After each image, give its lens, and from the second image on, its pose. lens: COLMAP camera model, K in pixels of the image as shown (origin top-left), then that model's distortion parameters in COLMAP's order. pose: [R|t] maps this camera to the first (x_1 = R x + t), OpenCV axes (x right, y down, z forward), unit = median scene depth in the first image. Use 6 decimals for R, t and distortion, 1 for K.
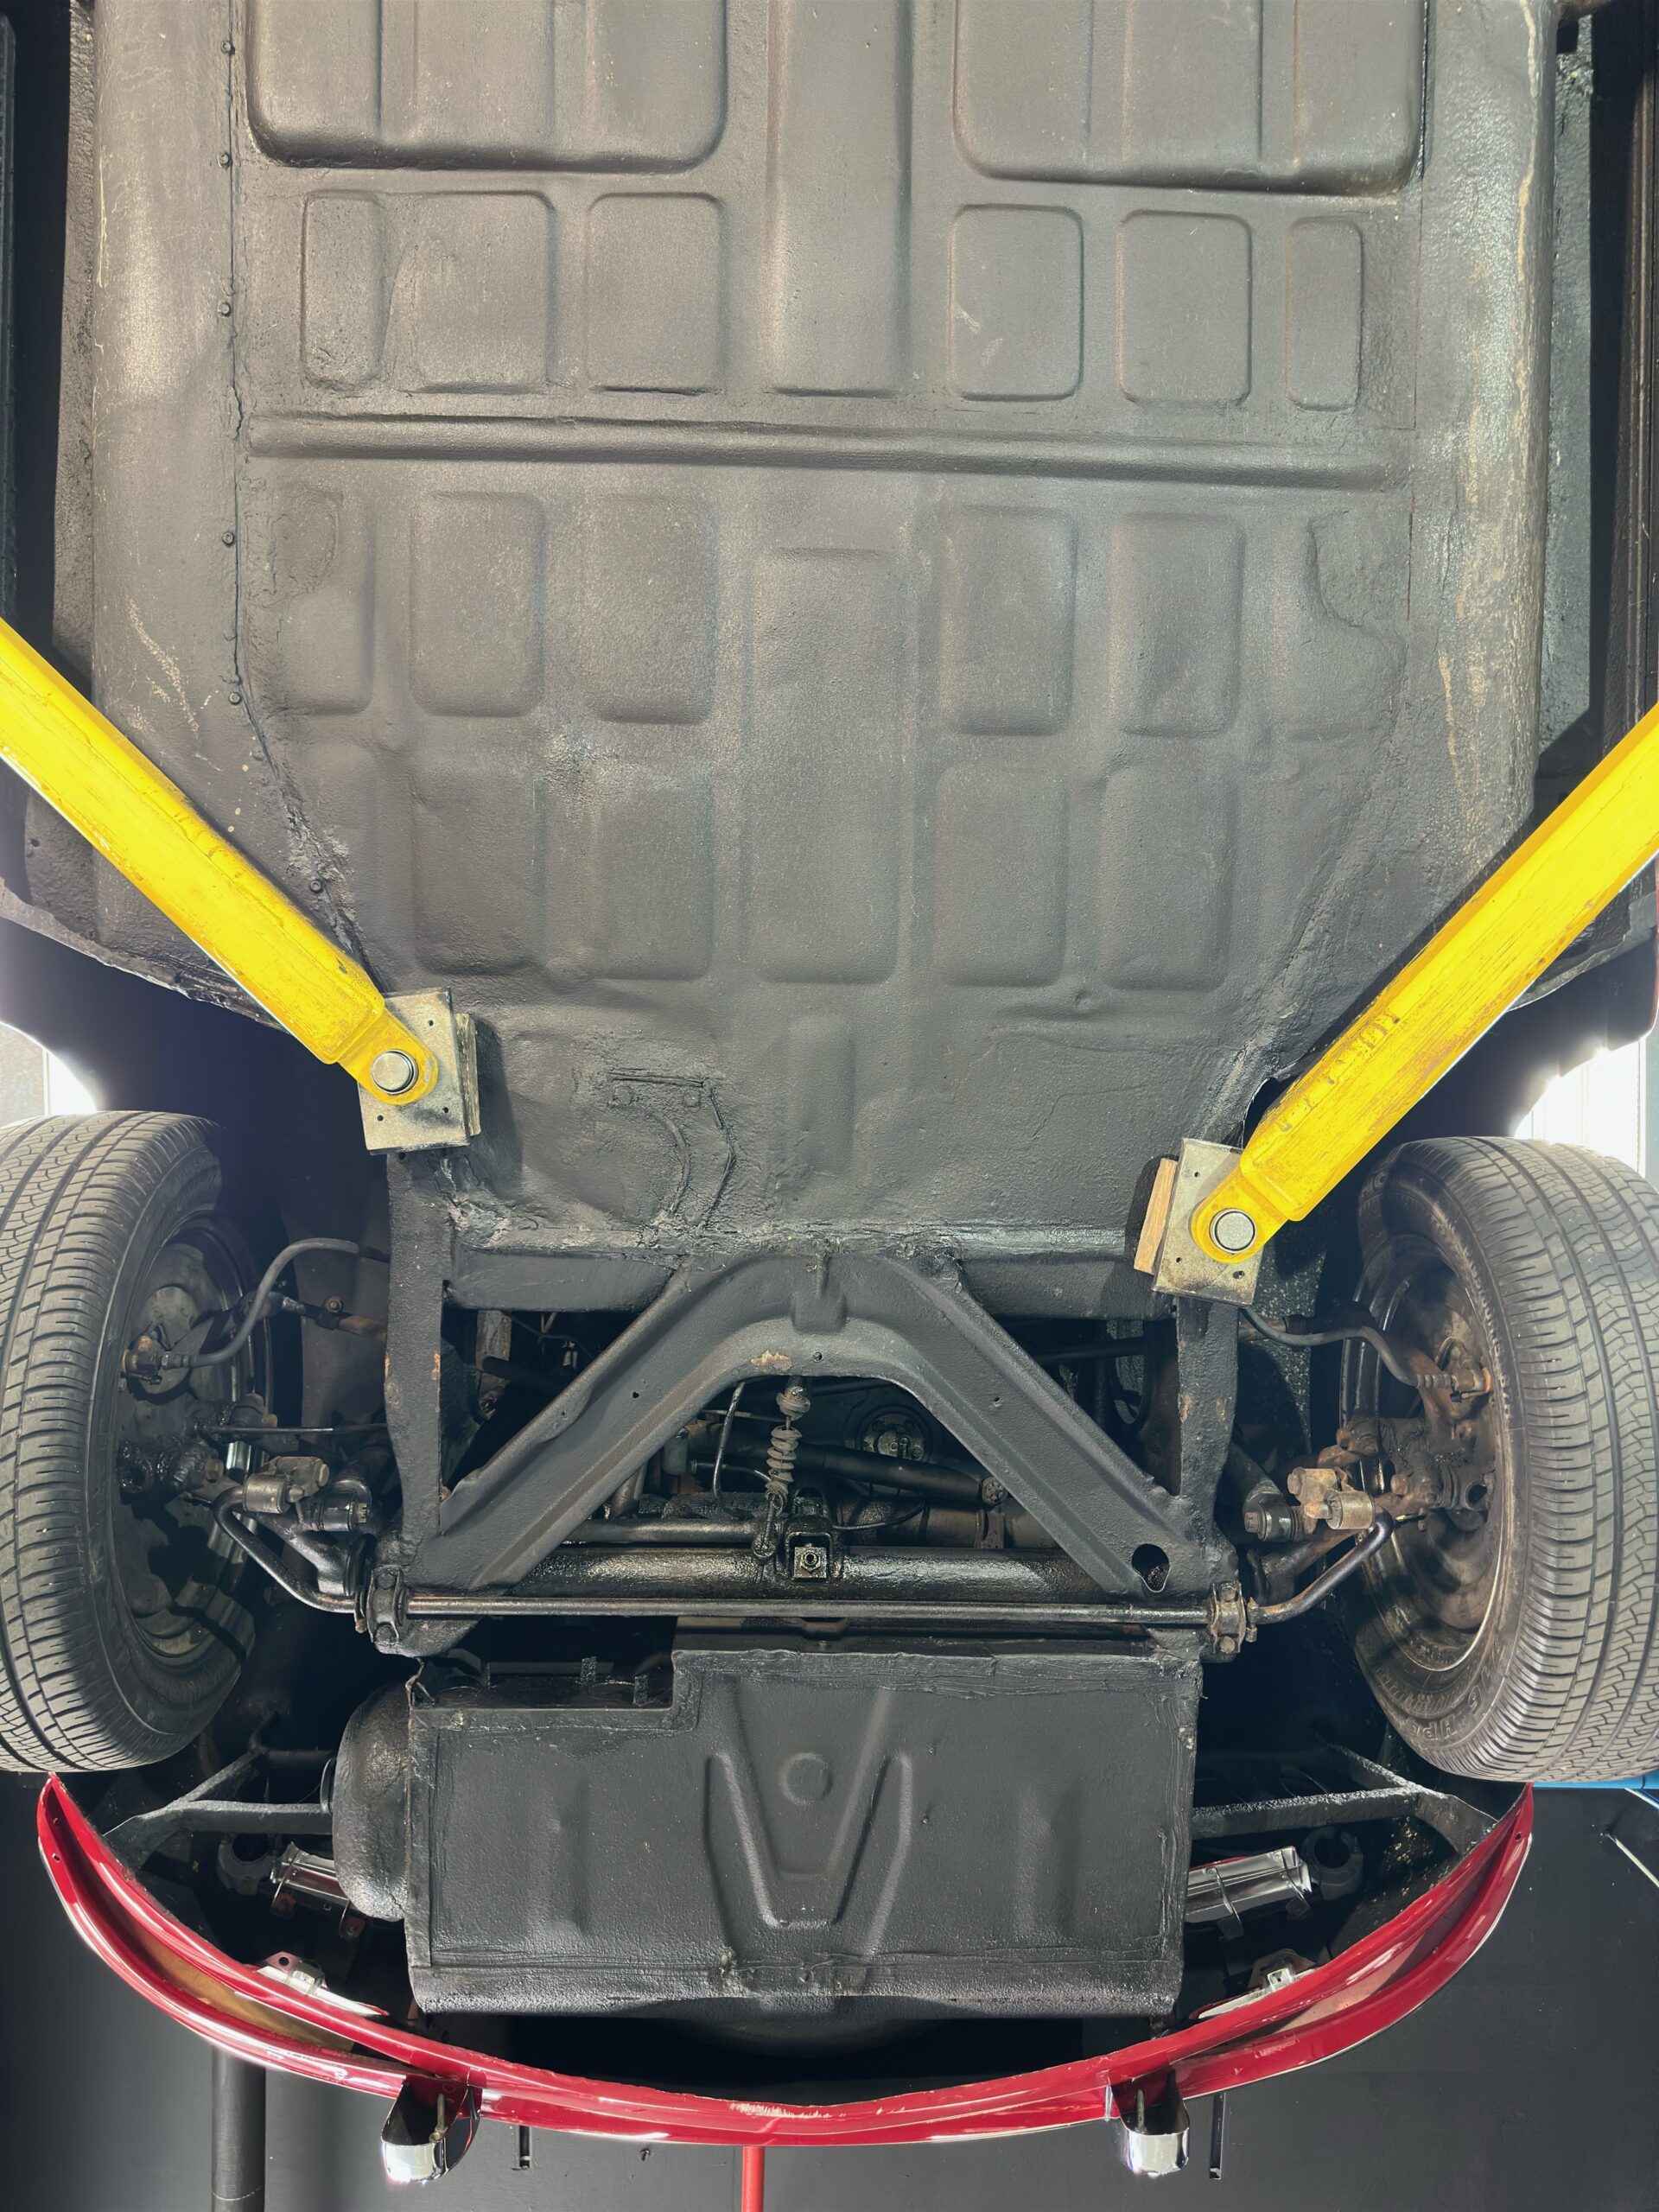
lens RADIAL K [[1545.9, 0, 838.1], [0, 1545.9, 1122.5], [0, 0, 1]] dist [0.033130, -0.042391]
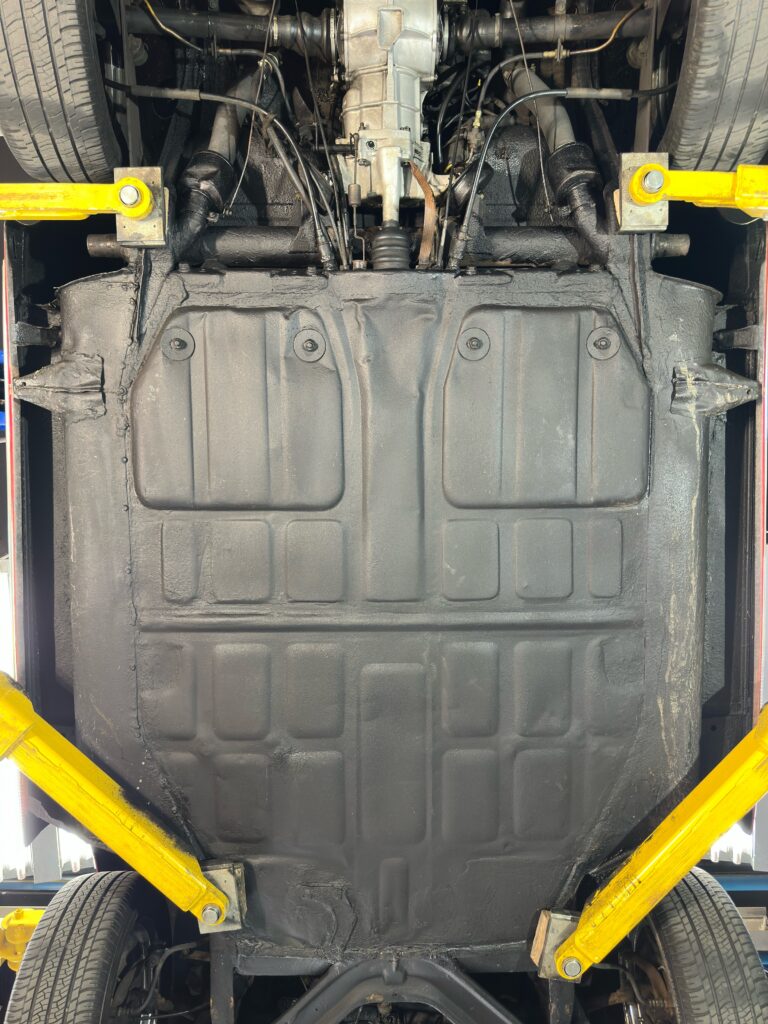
lens RADIAL K [[715.6, 0, 392.6], [0, 715.6, 517.8], [0, 0, 1]] dist [0.033130, -0.042391]
pose [[0.999795, -0.020115, -0.002456, 0.001178], [0.020204, 0.998829, 0.043966, -0.629971], [0.001569, -0.044006, 0.999030, -0.055790]]
